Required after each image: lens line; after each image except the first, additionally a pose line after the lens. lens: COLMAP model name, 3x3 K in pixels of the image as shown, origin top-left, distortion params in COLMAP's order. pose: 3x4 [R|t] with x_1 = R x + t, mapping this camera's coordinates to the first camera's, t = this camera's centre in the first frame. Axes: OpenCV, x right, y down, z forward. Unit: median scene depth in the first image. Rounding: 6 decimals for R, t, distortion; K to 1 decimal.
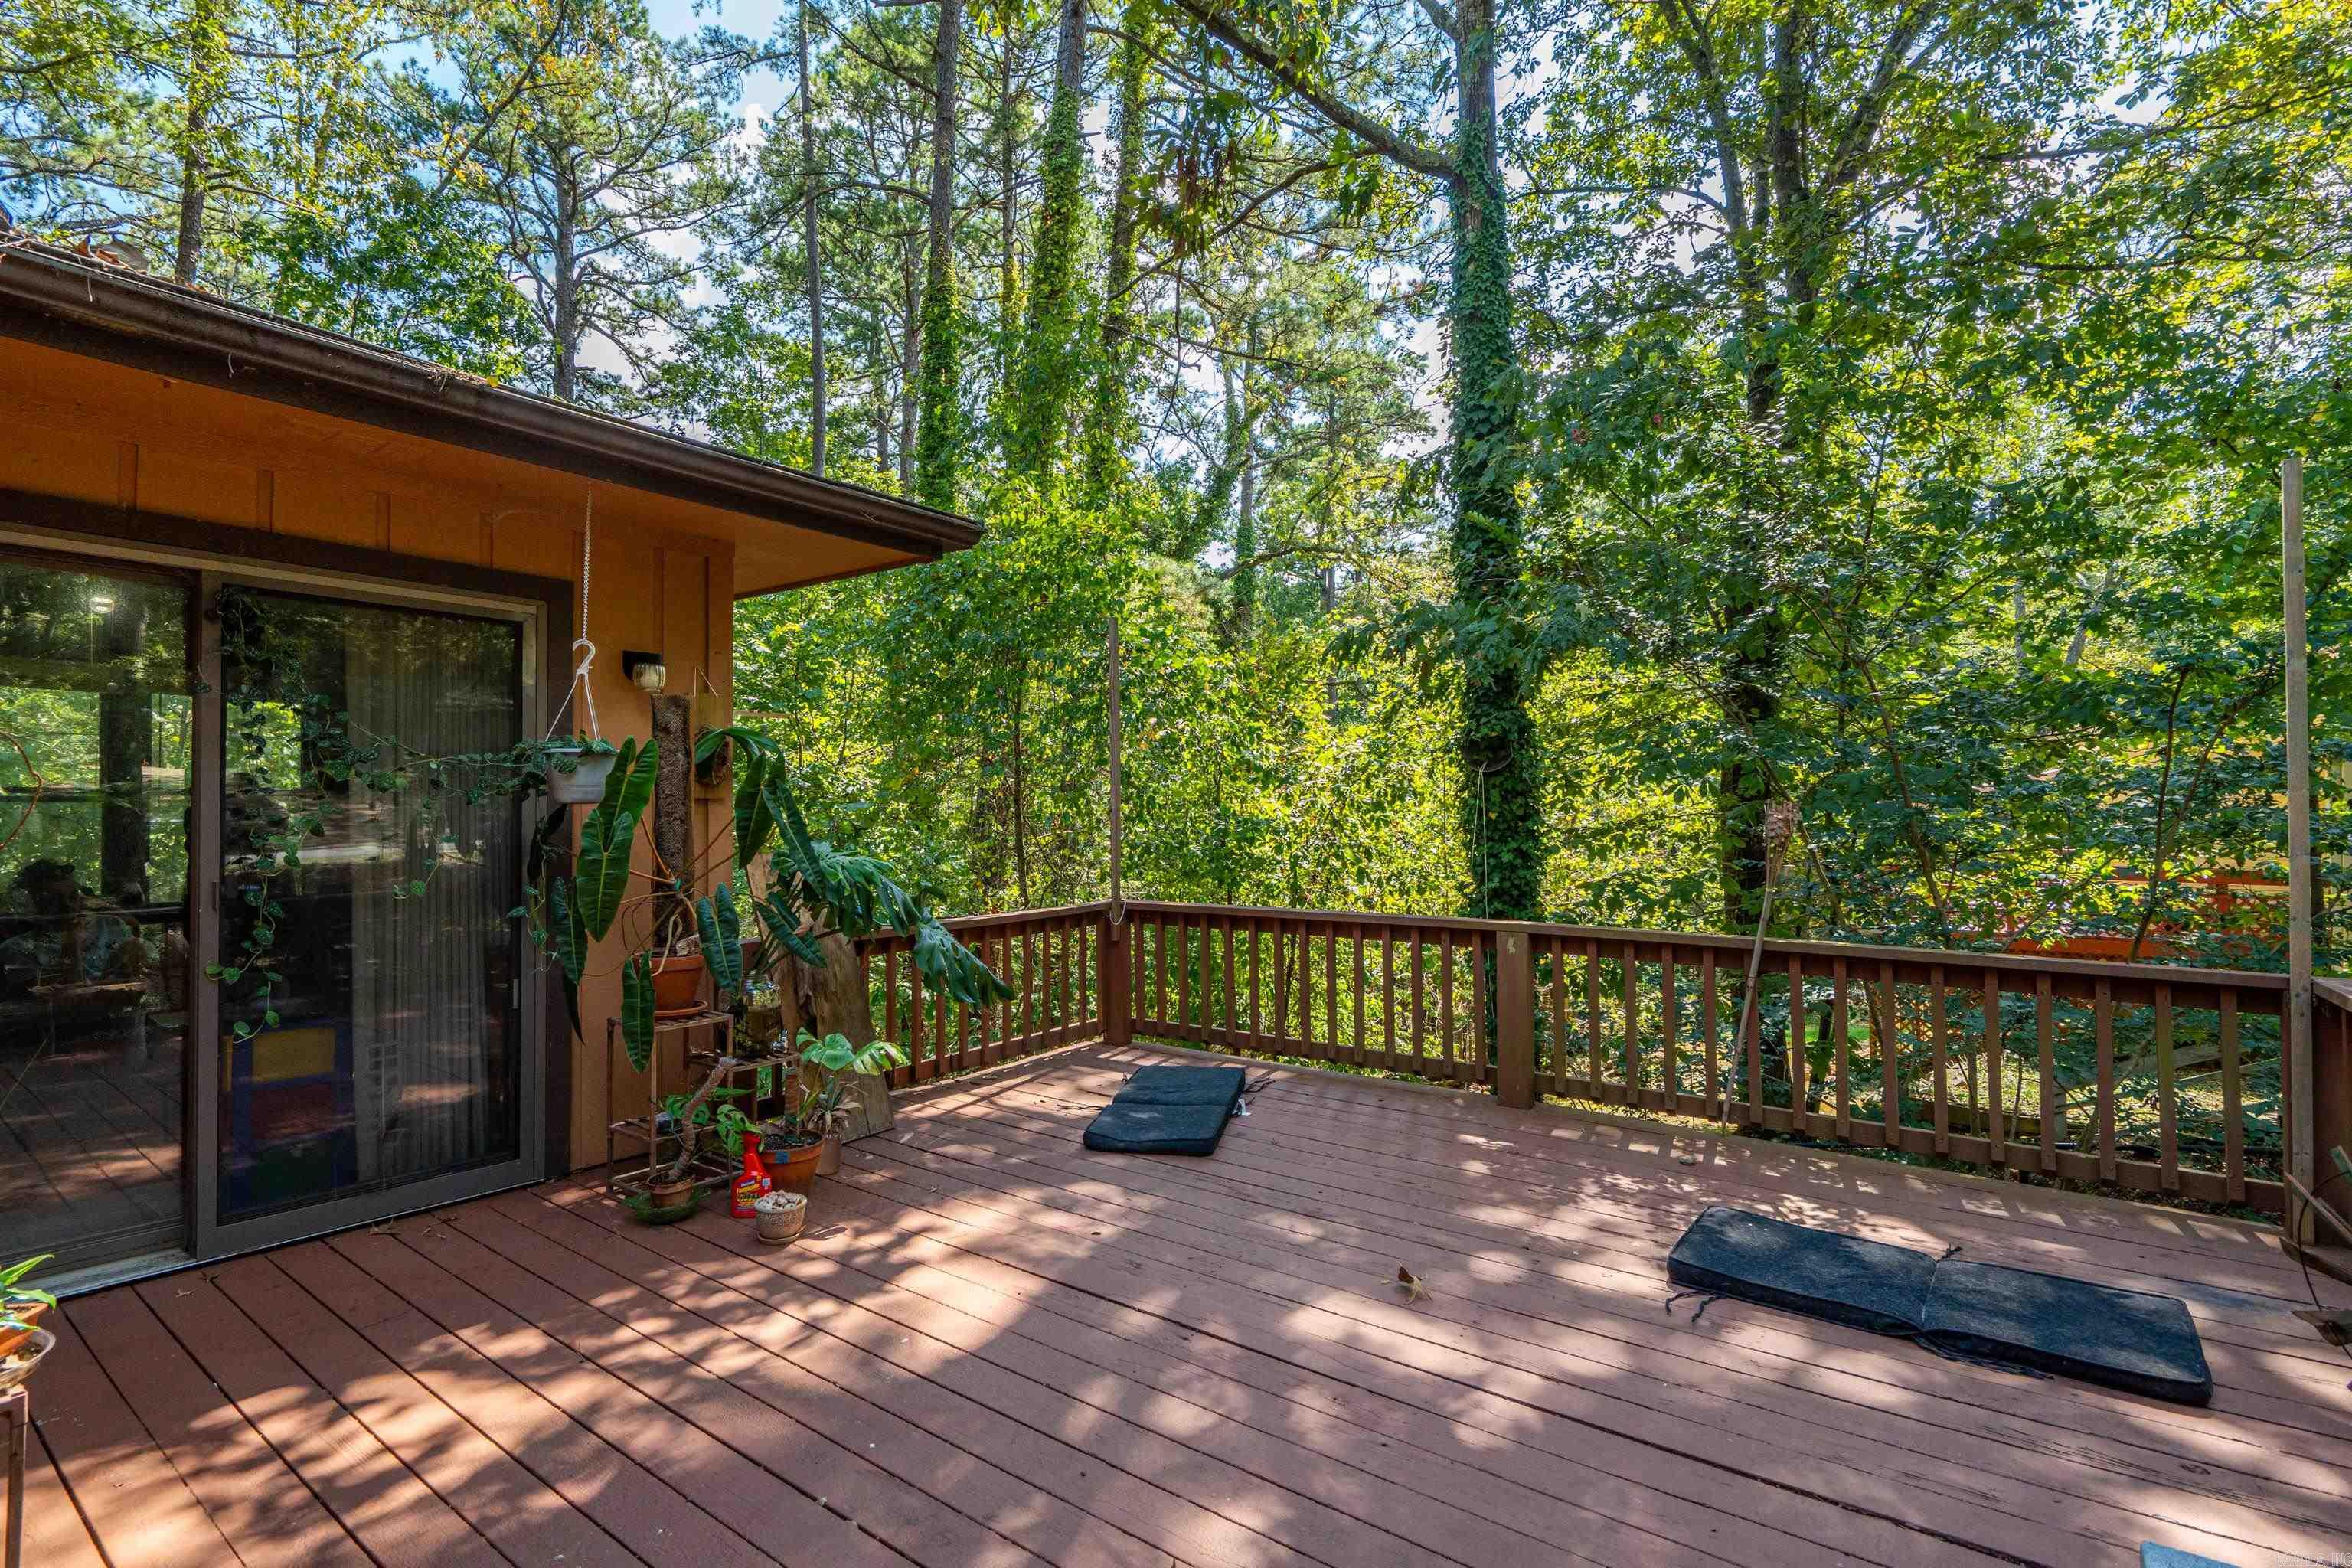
lens RADIAL K [[1064.1, 0, 1191.3], [0, 1064.1, 804.3], [0, 0, 1]] dist [-0.010475, -0.000949]
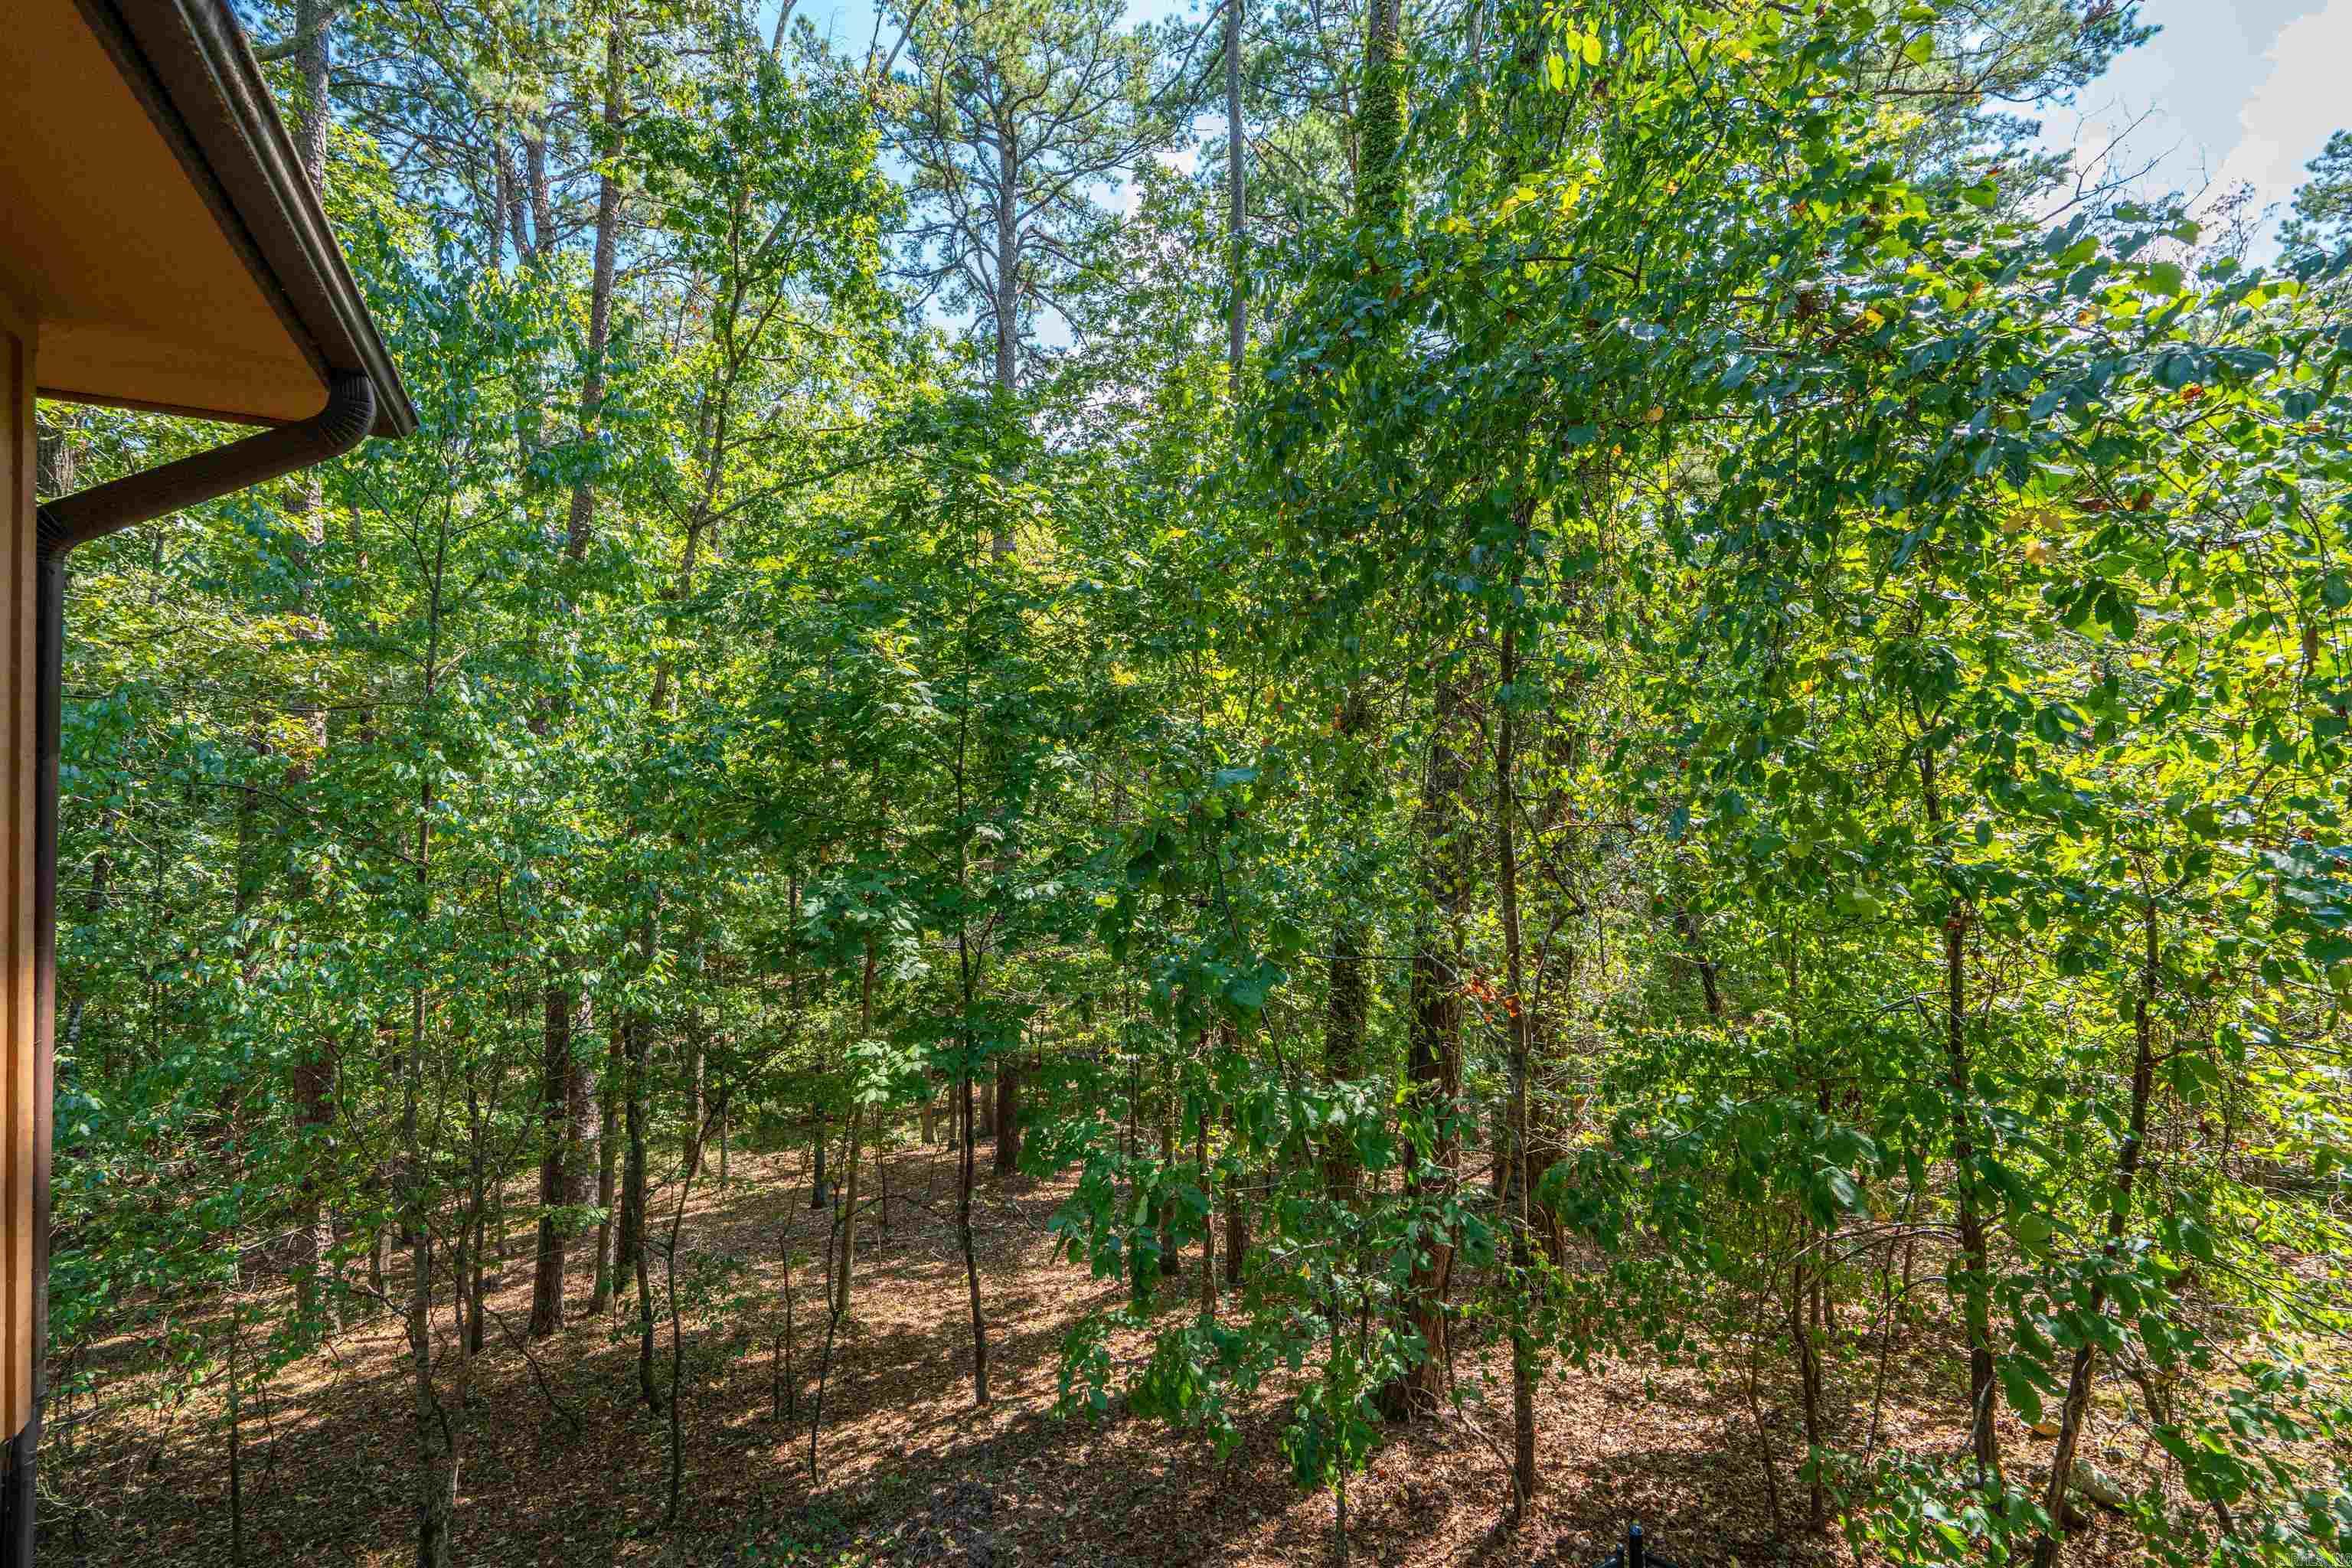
lens RADIAL K [[1064.1, 0, 1182.5], [0, 1064.1, 787.1], [0, 0, 1]] dist [-0.010475, -0.000949]
pose [[0.910350, 0.000998, -0.413839, -0.041428], [-0.000932, 1.000000, 0.000359, 0.000282], [0.413839, 0.000059, 0.910350, 0.176926]]
